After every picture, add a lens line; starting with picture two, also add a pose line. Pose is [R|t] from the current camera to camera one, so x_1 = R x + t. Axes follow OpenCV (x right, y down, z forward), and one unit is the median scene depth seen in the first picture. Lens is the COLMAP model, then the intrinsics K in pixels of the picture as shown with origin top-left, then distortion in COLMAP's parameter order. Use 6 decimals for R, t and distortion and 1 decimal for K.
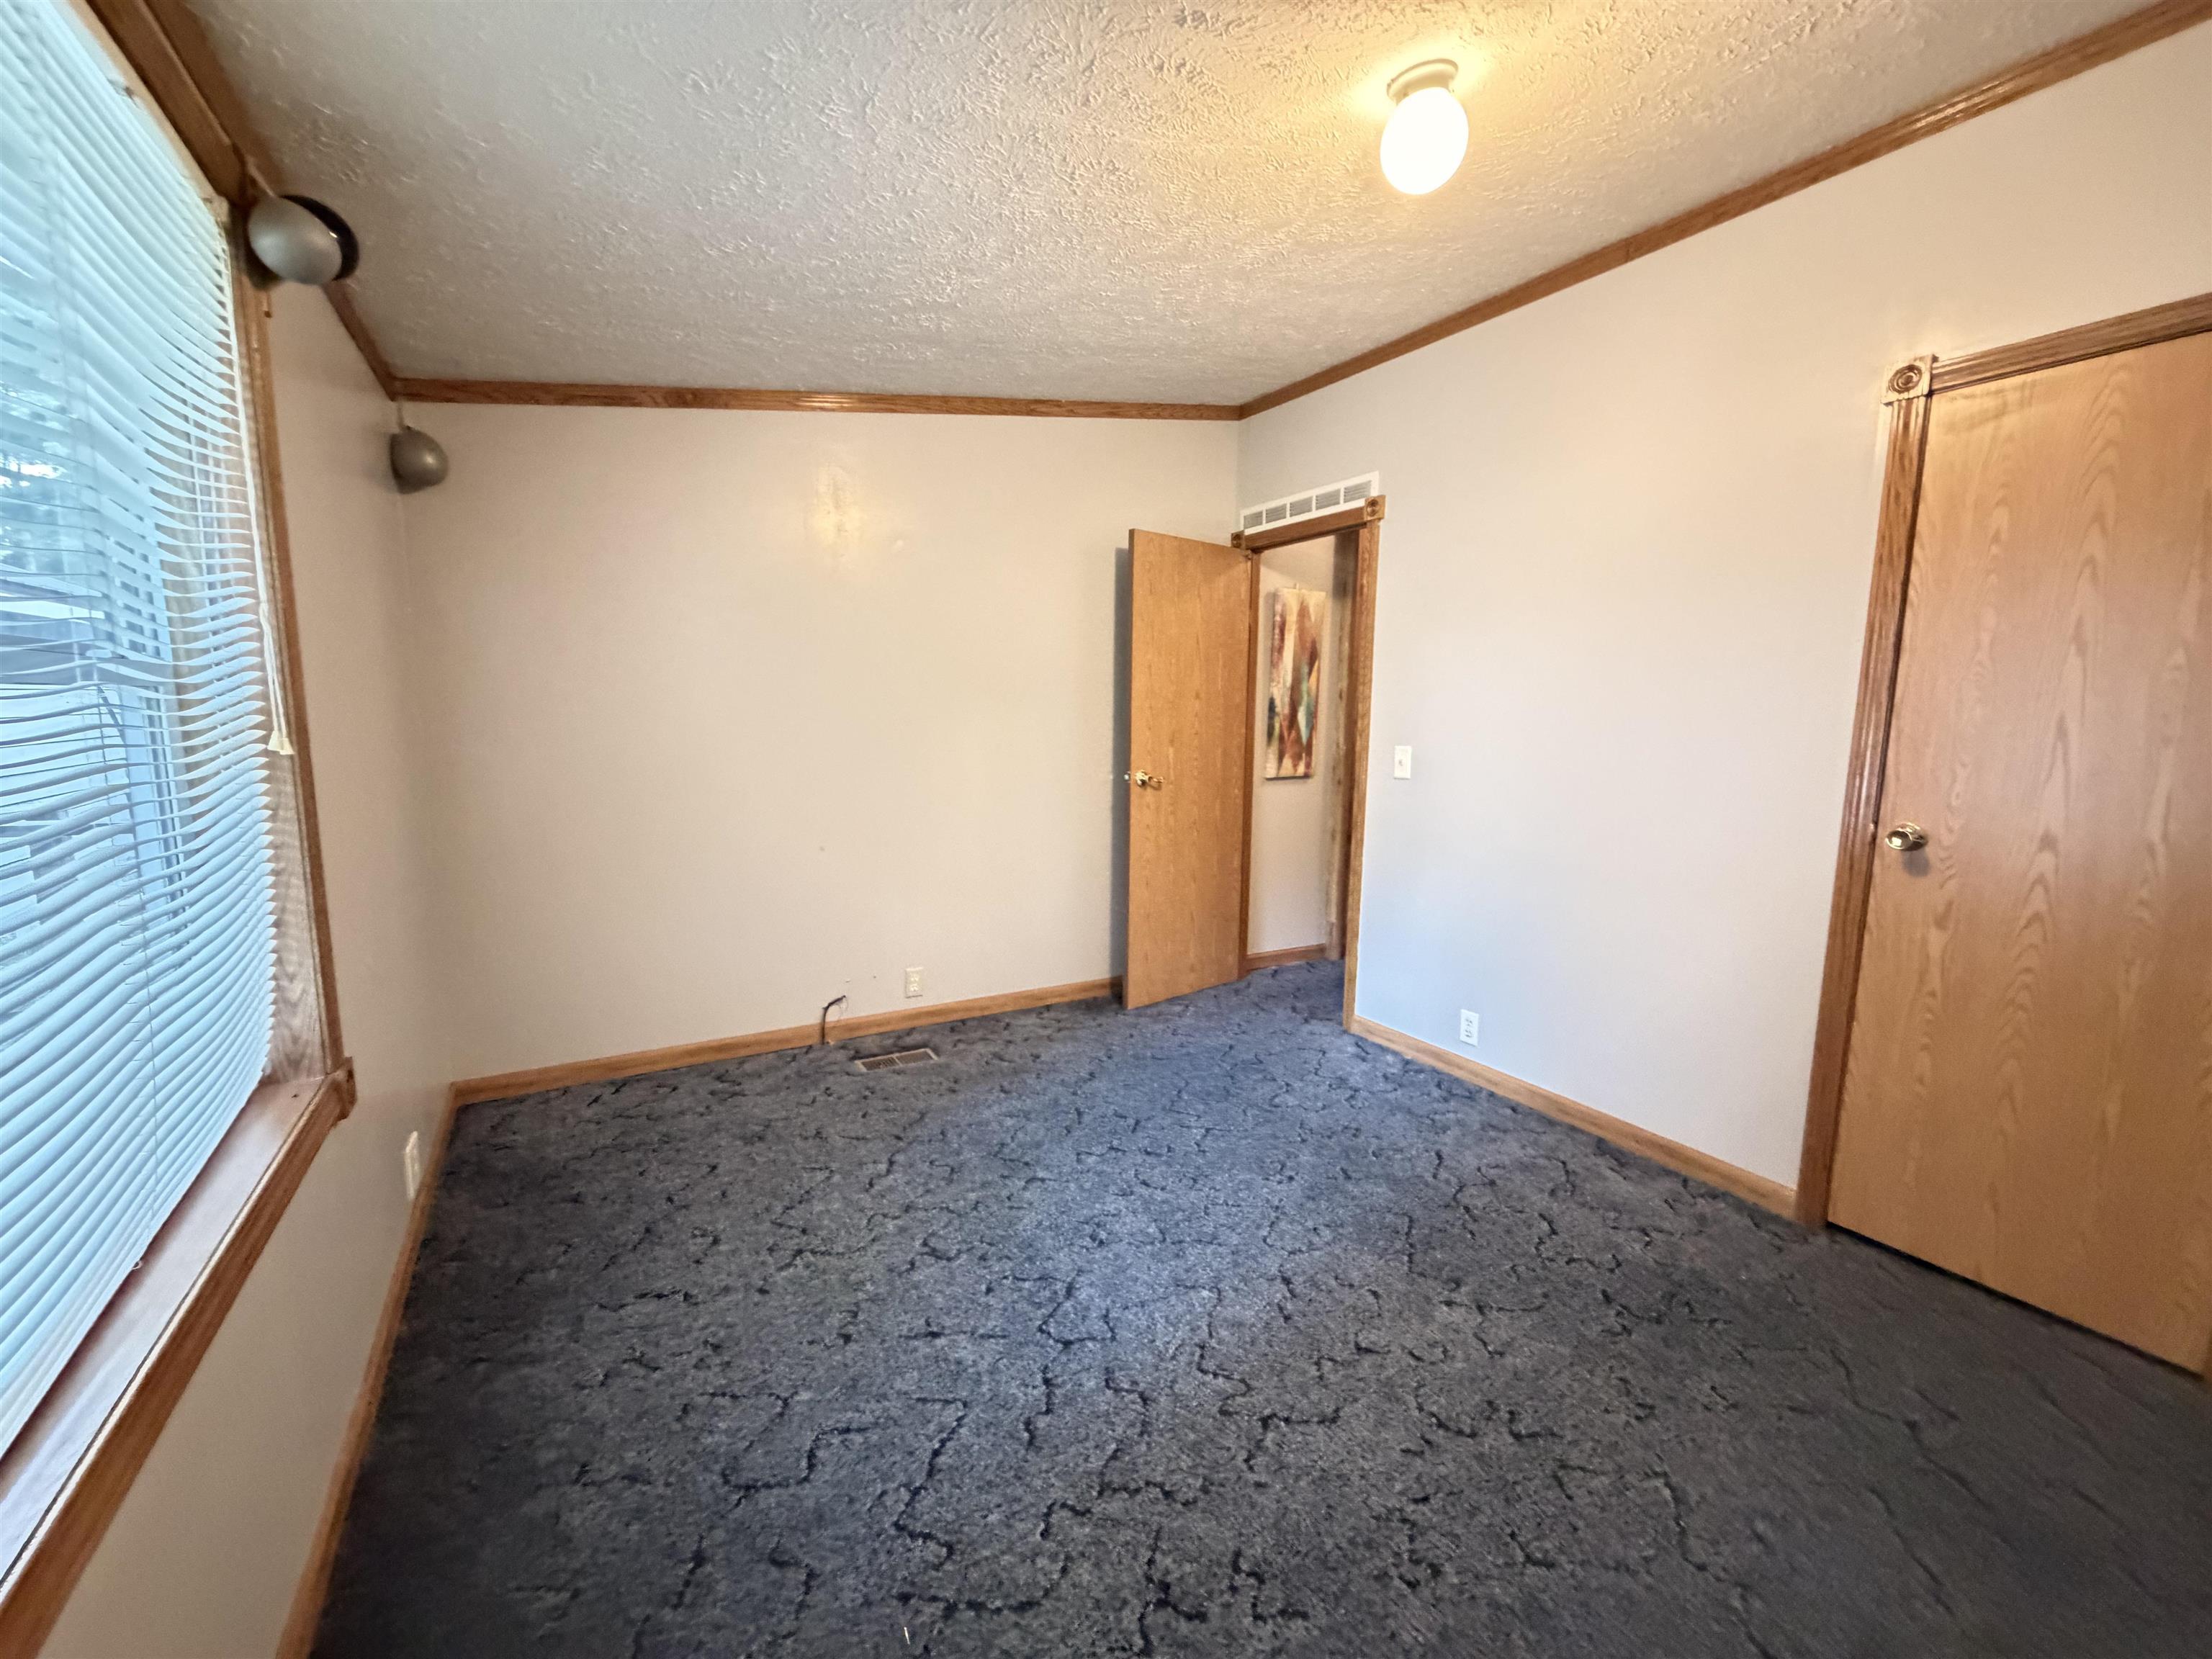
lens RADIAL K [[881.5, 0, 1098.1], [0, 881.5, 830.8], [0, 0, 1]] dist [-0.000624, 0.000534]
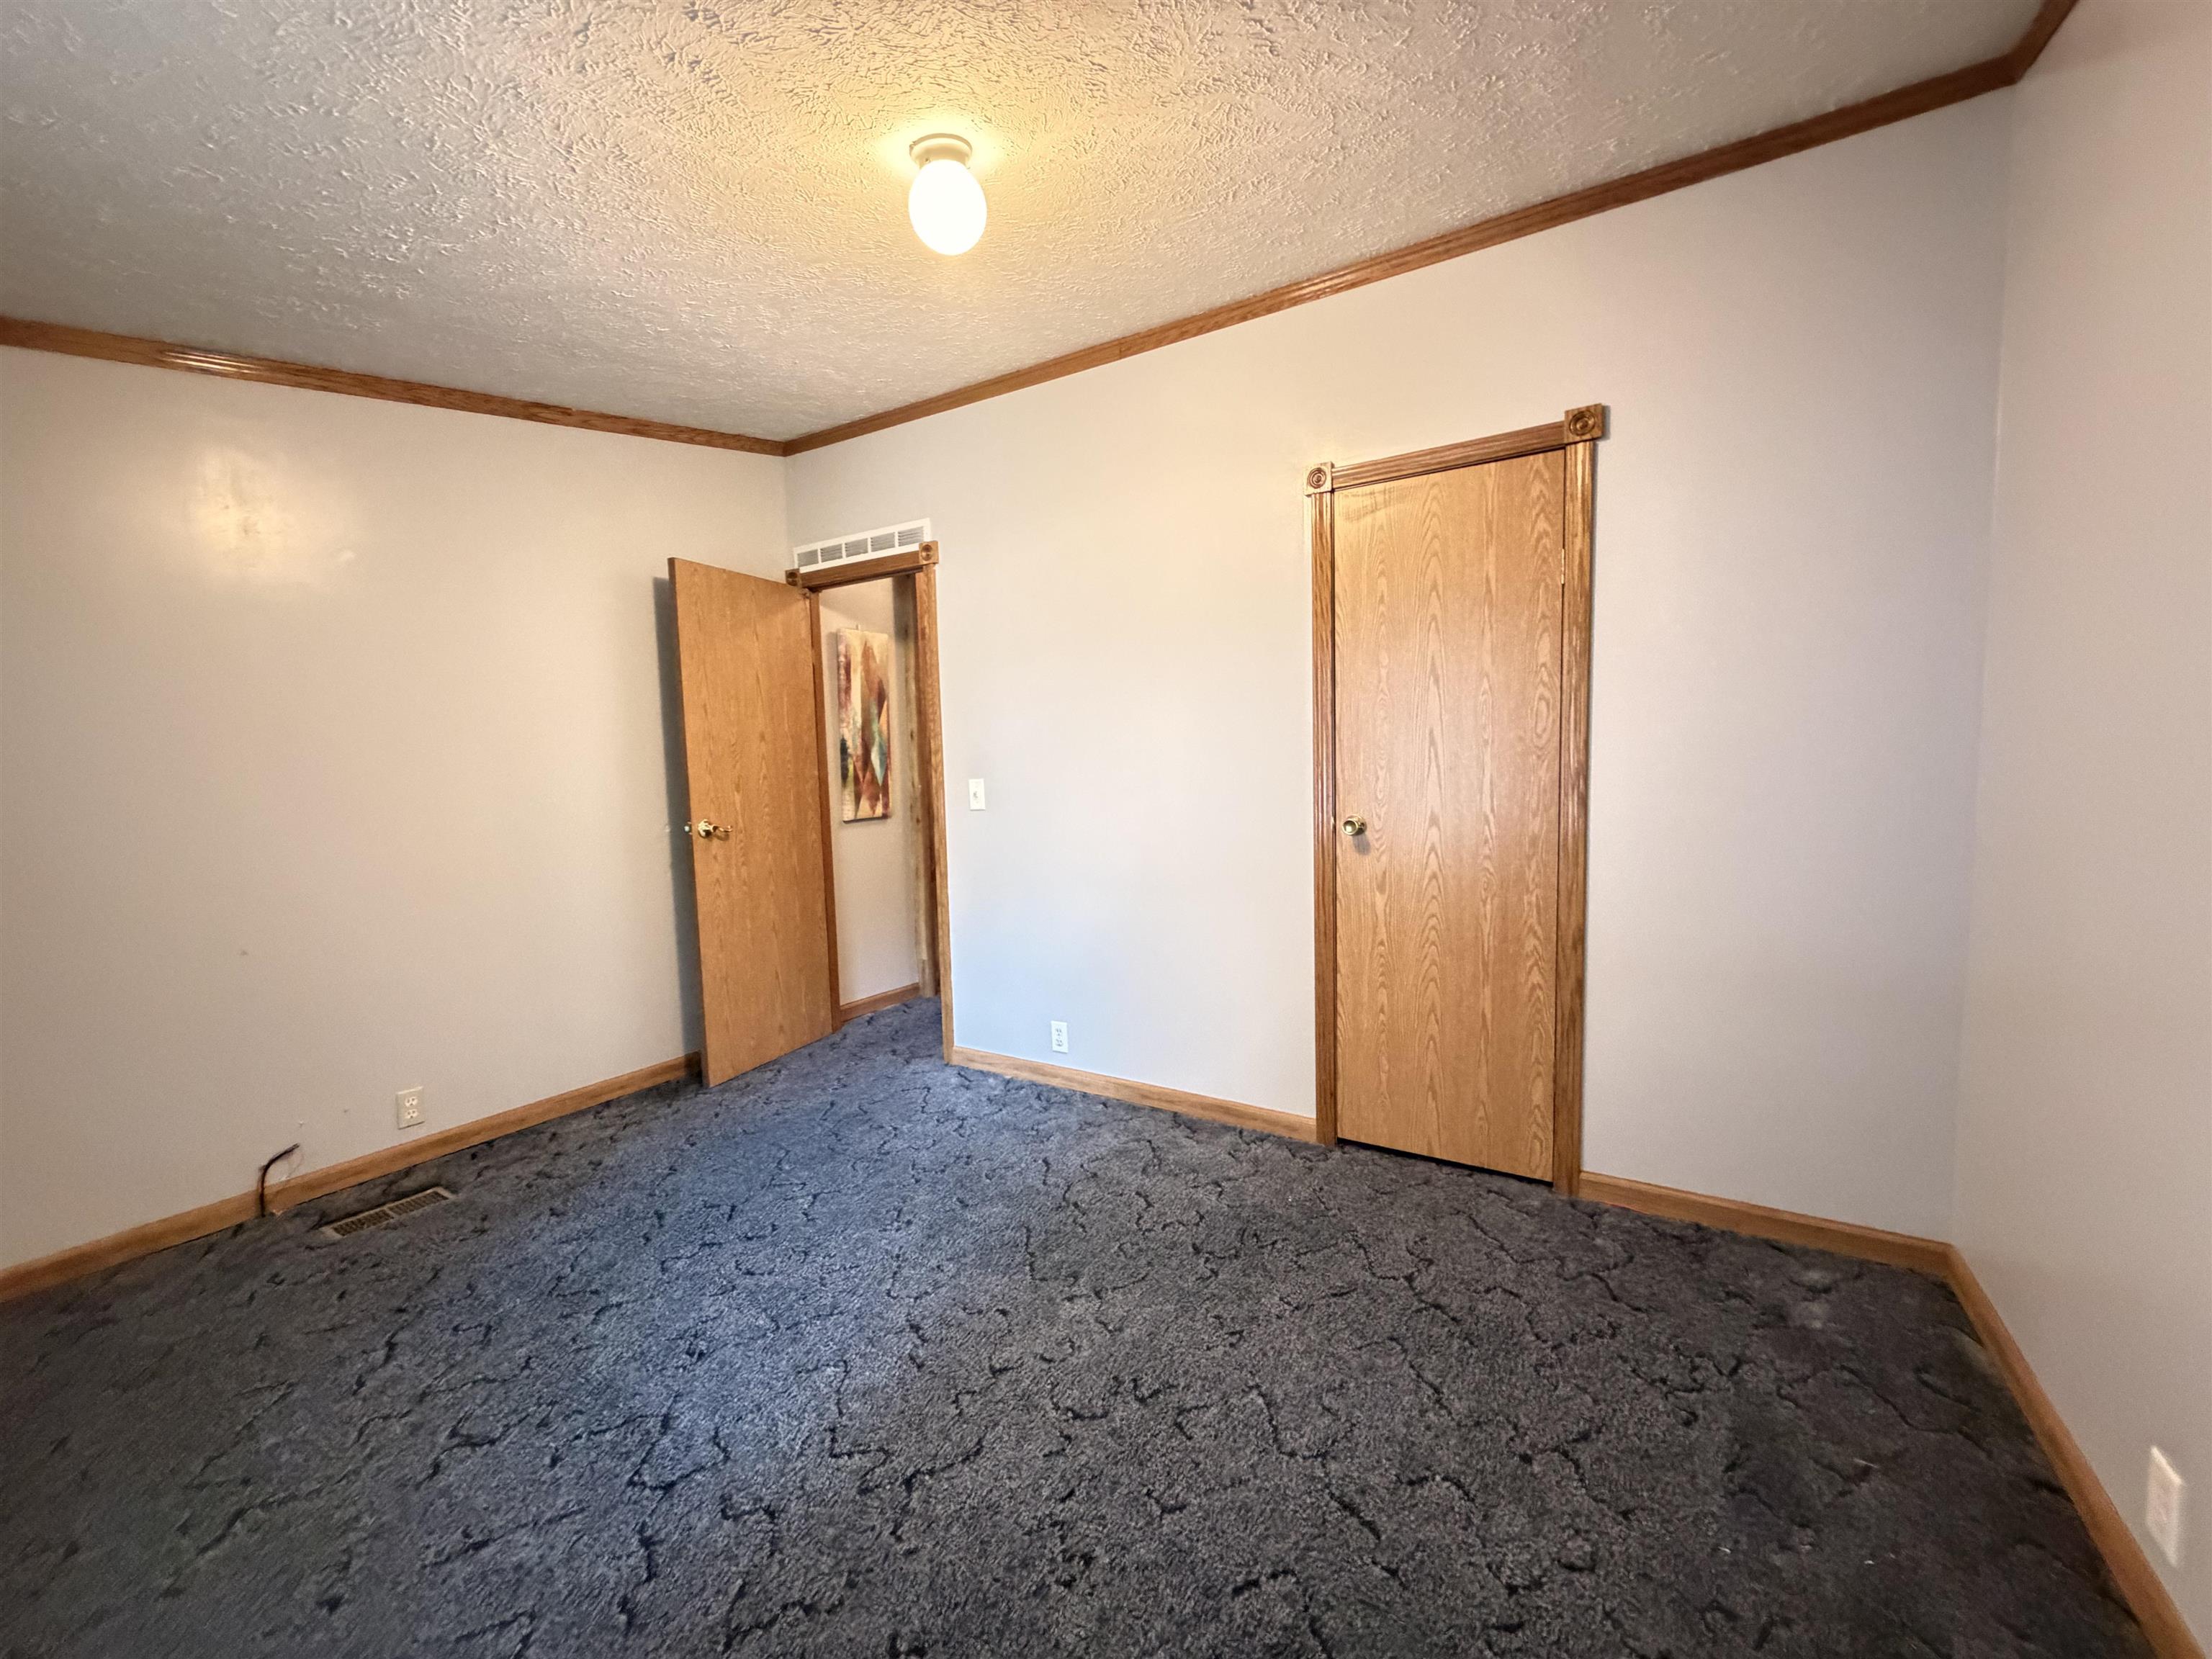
lens RADIAL K [[881.5, 0, 1098.0], [0, 881.5, 832.6], [0, 0, 1]] dist [-0.000624, 0.000534]
pose [[0.887781, -0.071456, 0.454686, -0.008171], [0.096393, 0.994833, -0.031866, 0.021659], [-0.450060, 0.072118, 0.890081, 0.014330]]
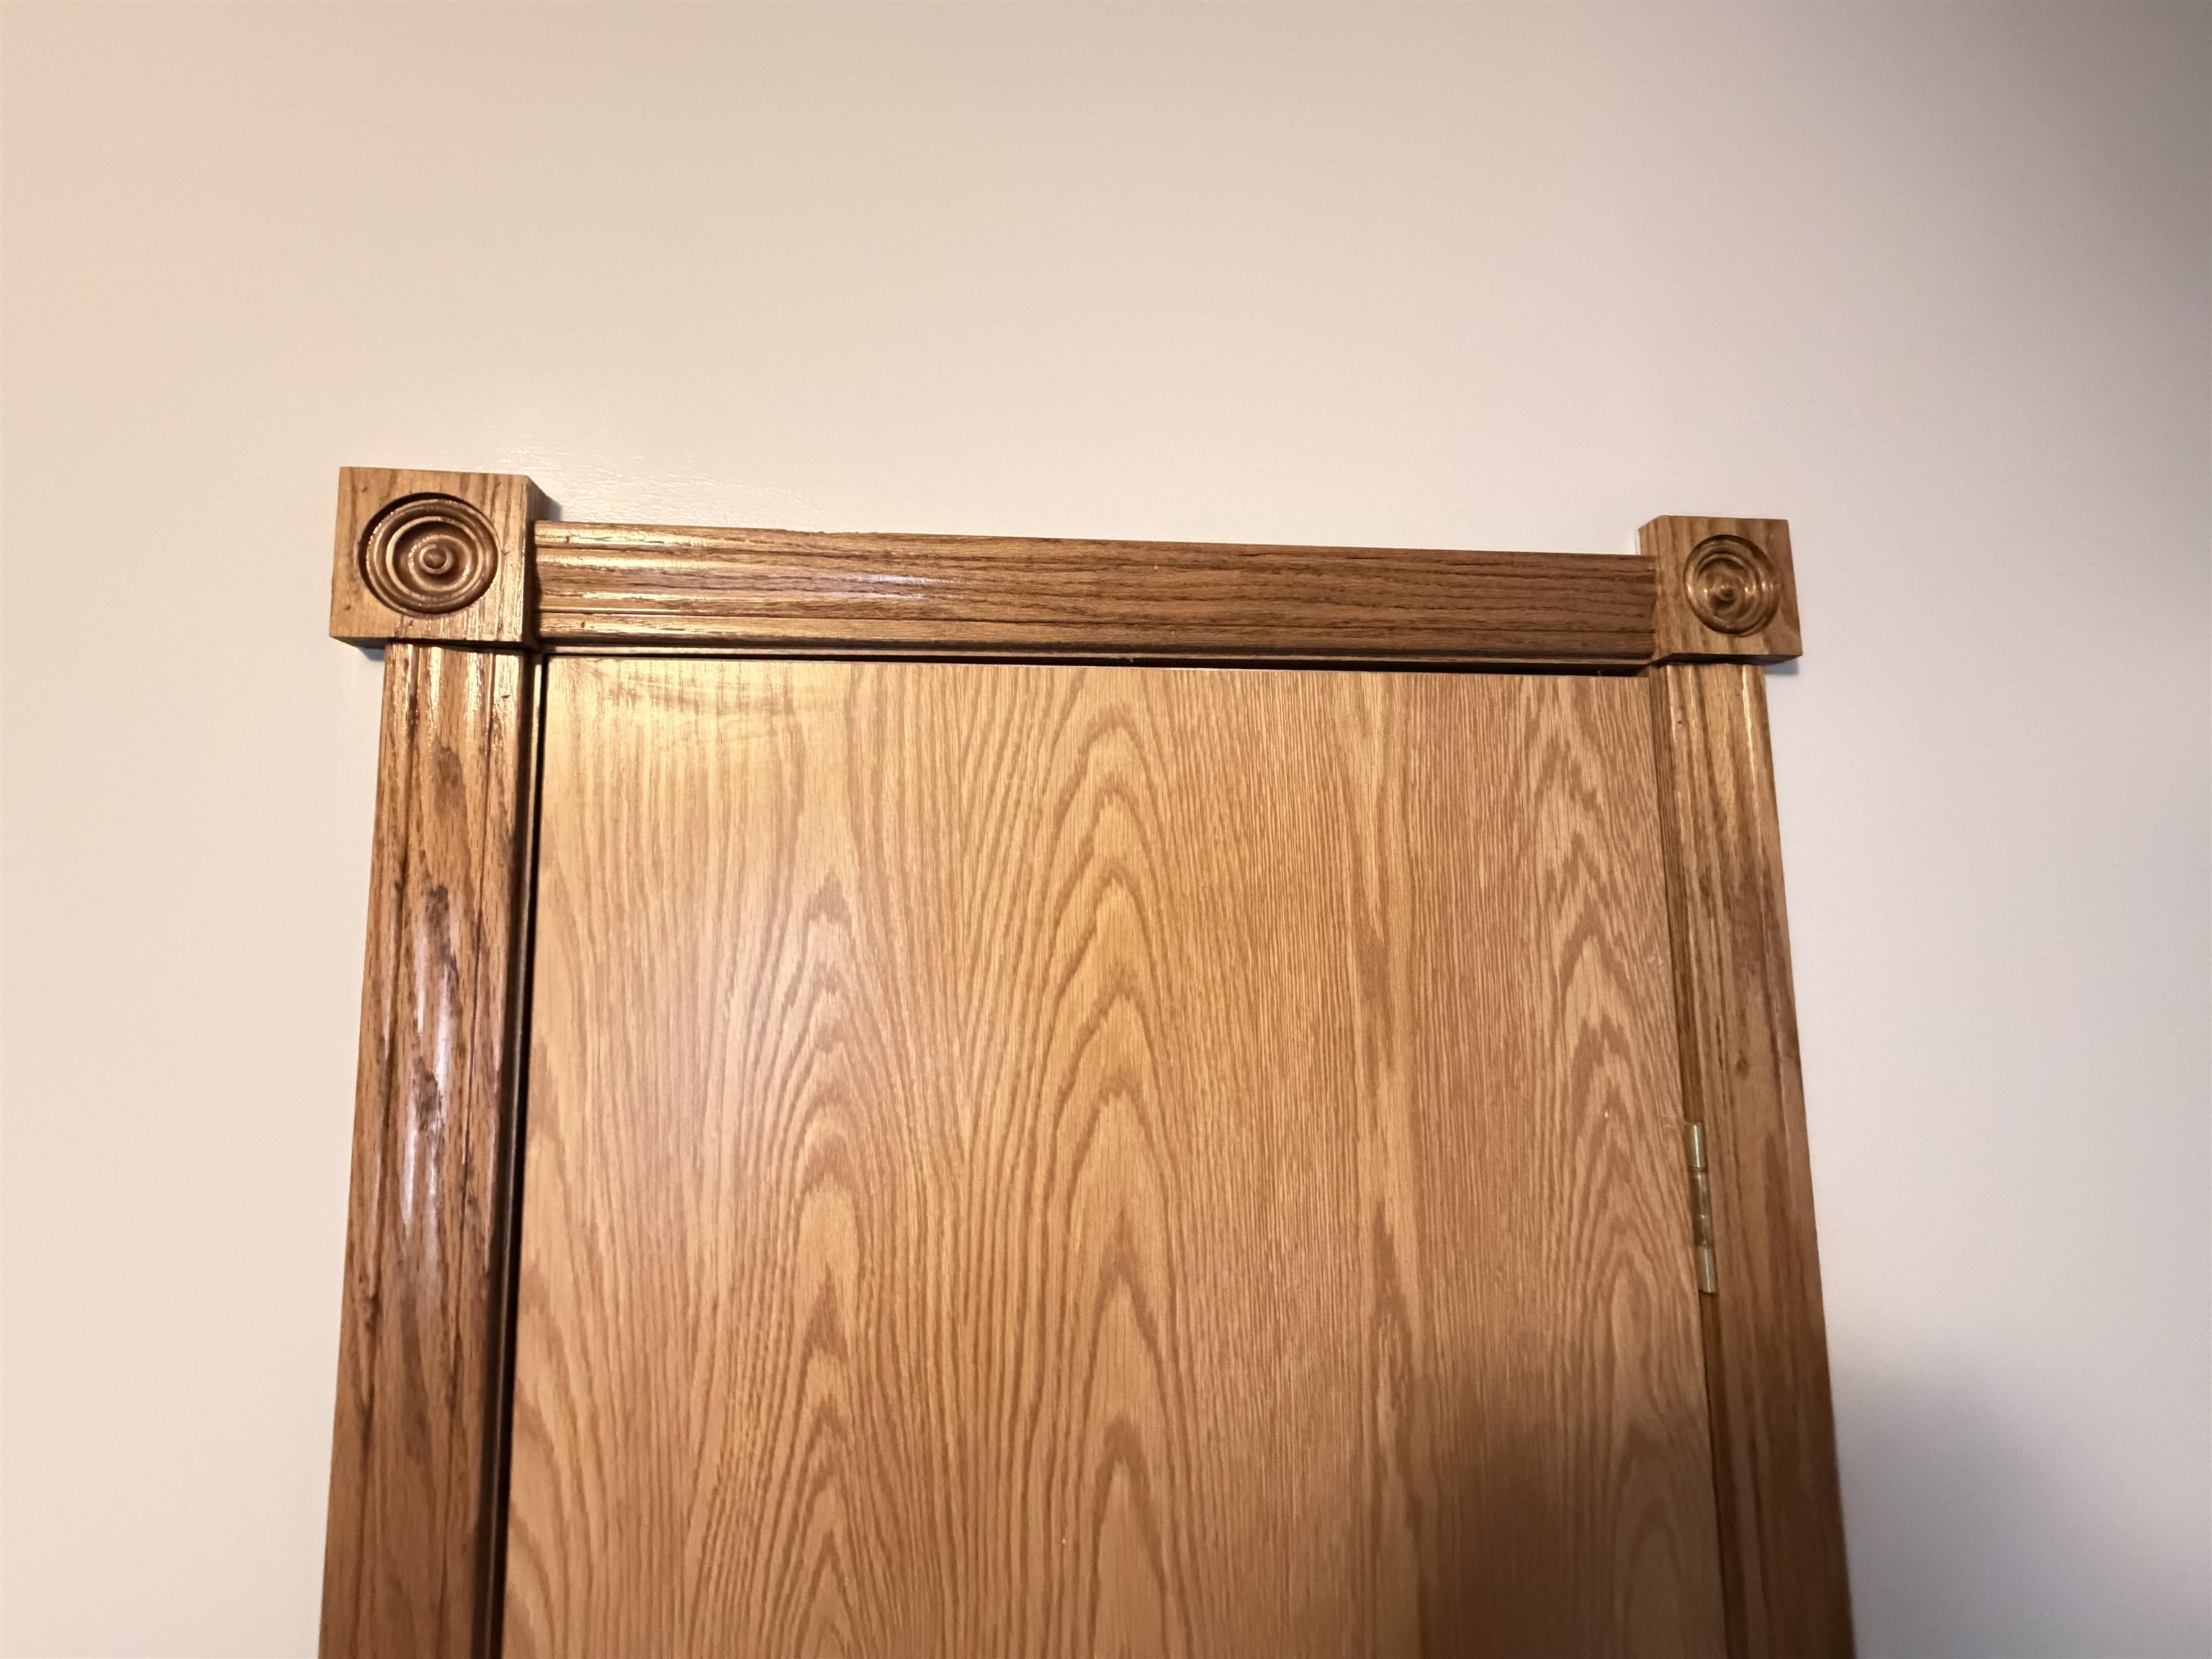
lens RADIAL K [[881.5, 0, 1112.8], [0, 881.5, 839.2], [0, 0, 1]] dist [-0.000624, 0.000534]
pose [[0.392022, 0.071446, 0.917177, 0.725210], [0.146139, 0.979484, -0.138762, -0.359002], [-0.908274, 0.188433, 0.373538, 0.719227]]
